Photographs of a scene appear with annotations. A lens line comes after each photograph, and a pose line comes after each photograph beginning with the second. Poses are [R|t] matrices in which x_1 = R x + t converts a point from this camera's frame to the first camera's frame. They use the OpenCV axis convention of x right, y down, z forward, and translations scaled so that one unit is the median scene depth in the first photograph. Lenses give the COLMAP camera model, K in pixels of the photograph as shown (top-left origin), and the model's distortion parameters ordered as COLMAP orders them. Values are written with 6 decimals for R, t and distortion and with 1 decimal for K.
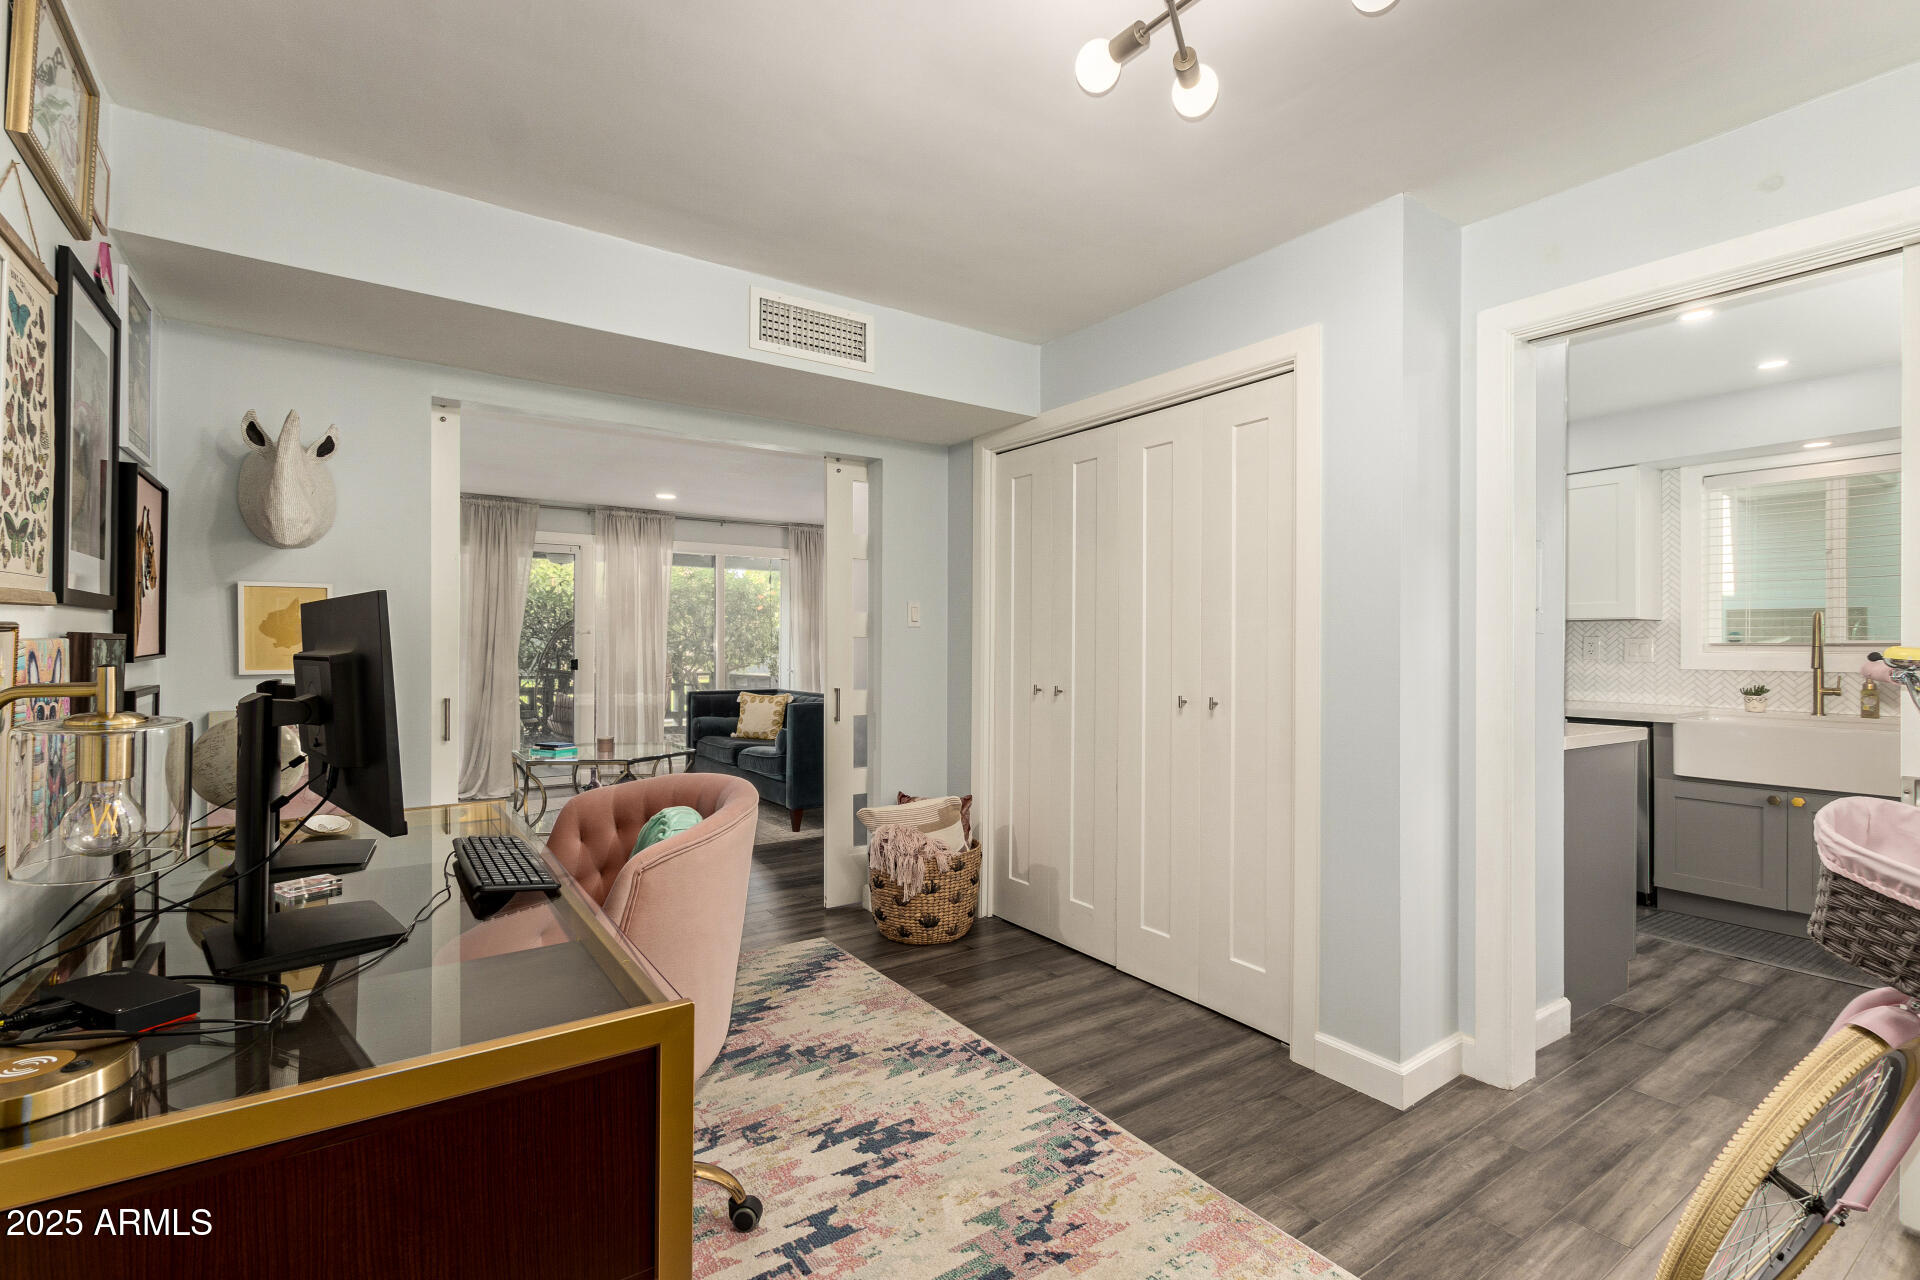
lens RADIAL K [[877.8, 0, 952.7], [0, 877.8, 643.9], [0, 0, 1]] dist [0.000415, 0.000346]
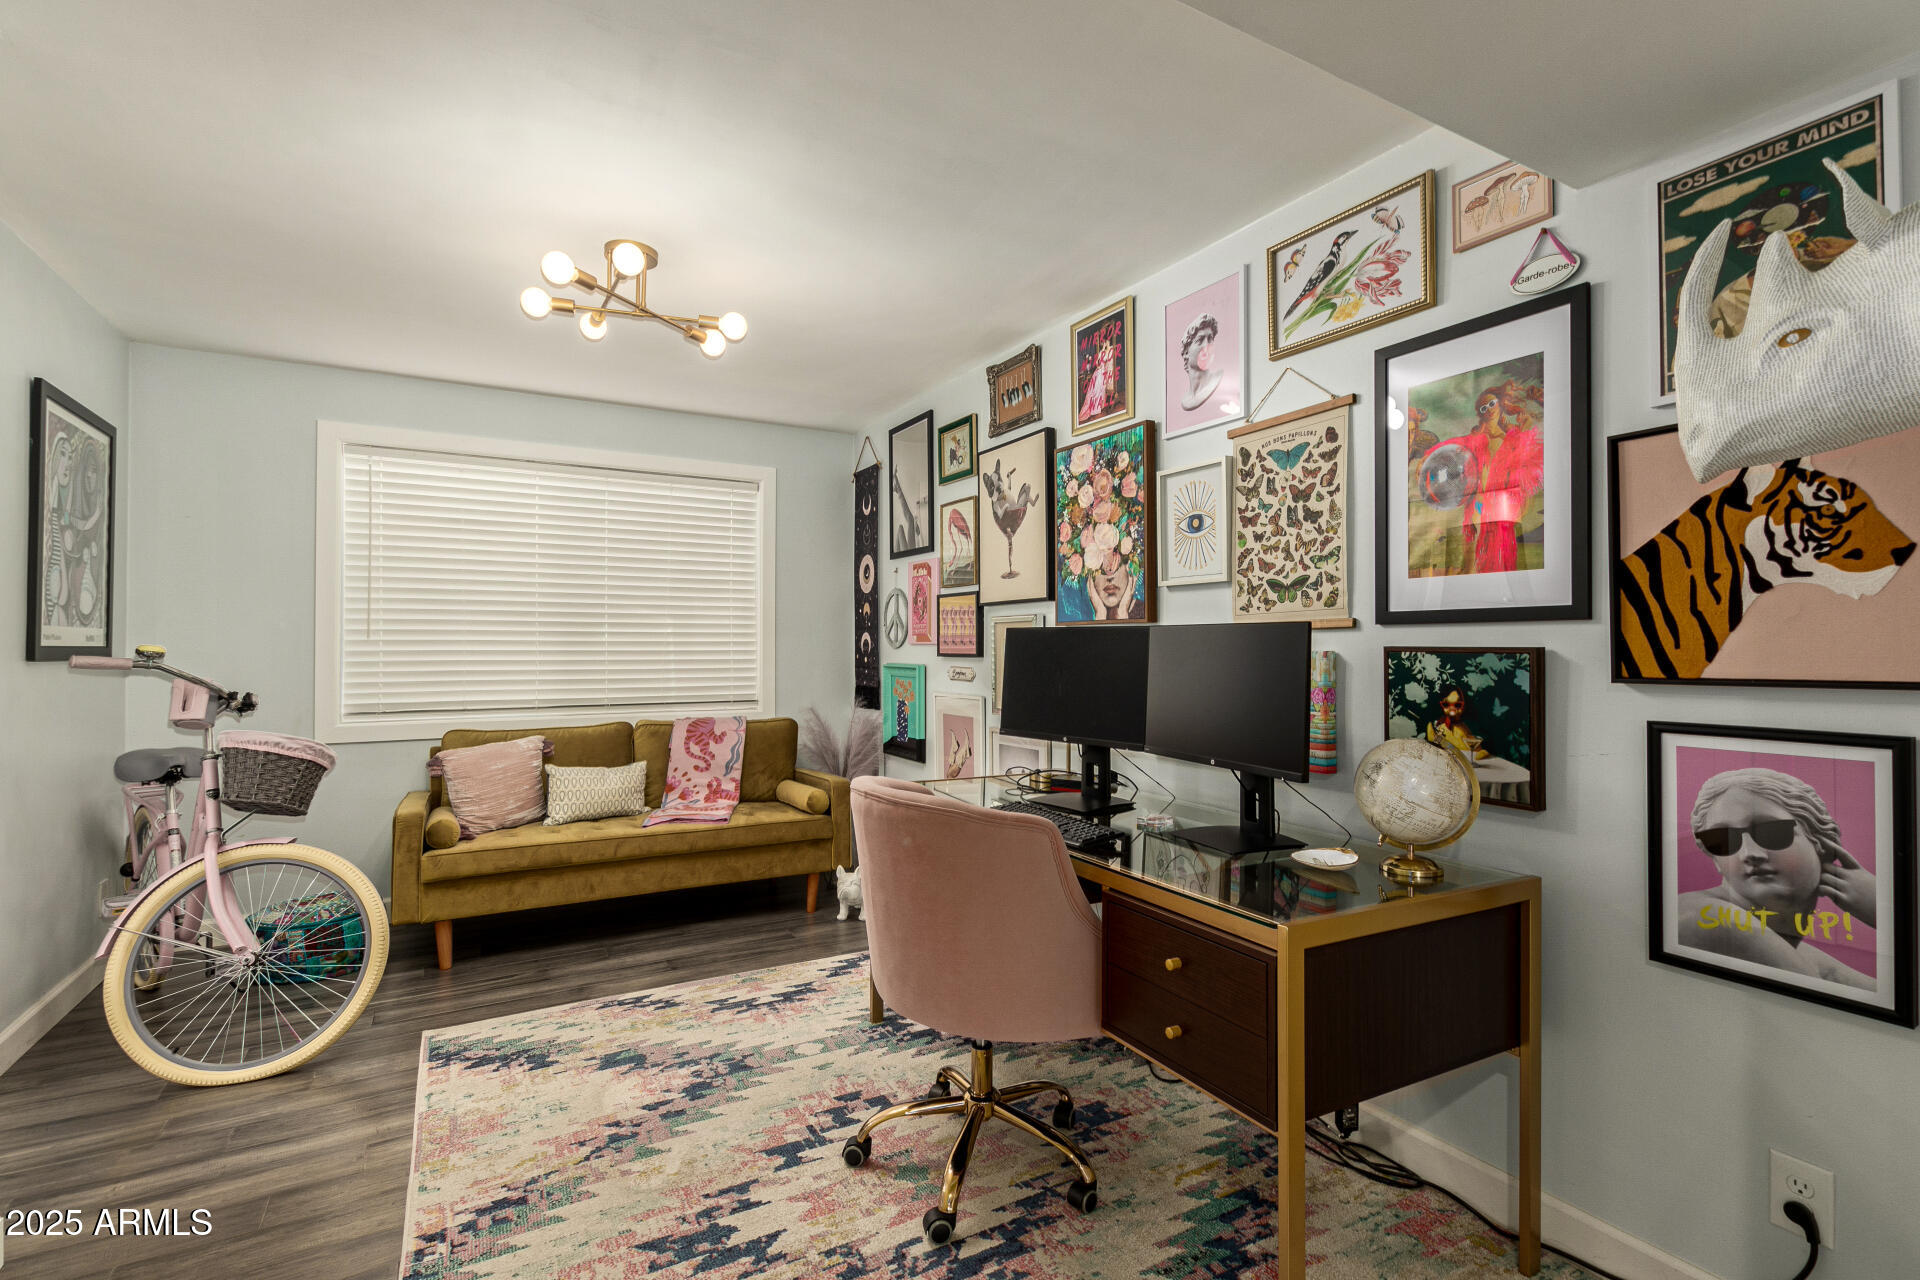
lens RADIAL K [[877.8, 0, 952.7], [0, 877.8, 643.9], [0, 0, 1]] dist [0.000415, 0.000346]
pose [[-0.995795, -0.009465, 0.091122, -0.412117], [-0.009921, 0.999940, -0.004554, -0.004411], [-0.091073, -0.005439, -0.995829, 1.916480]]
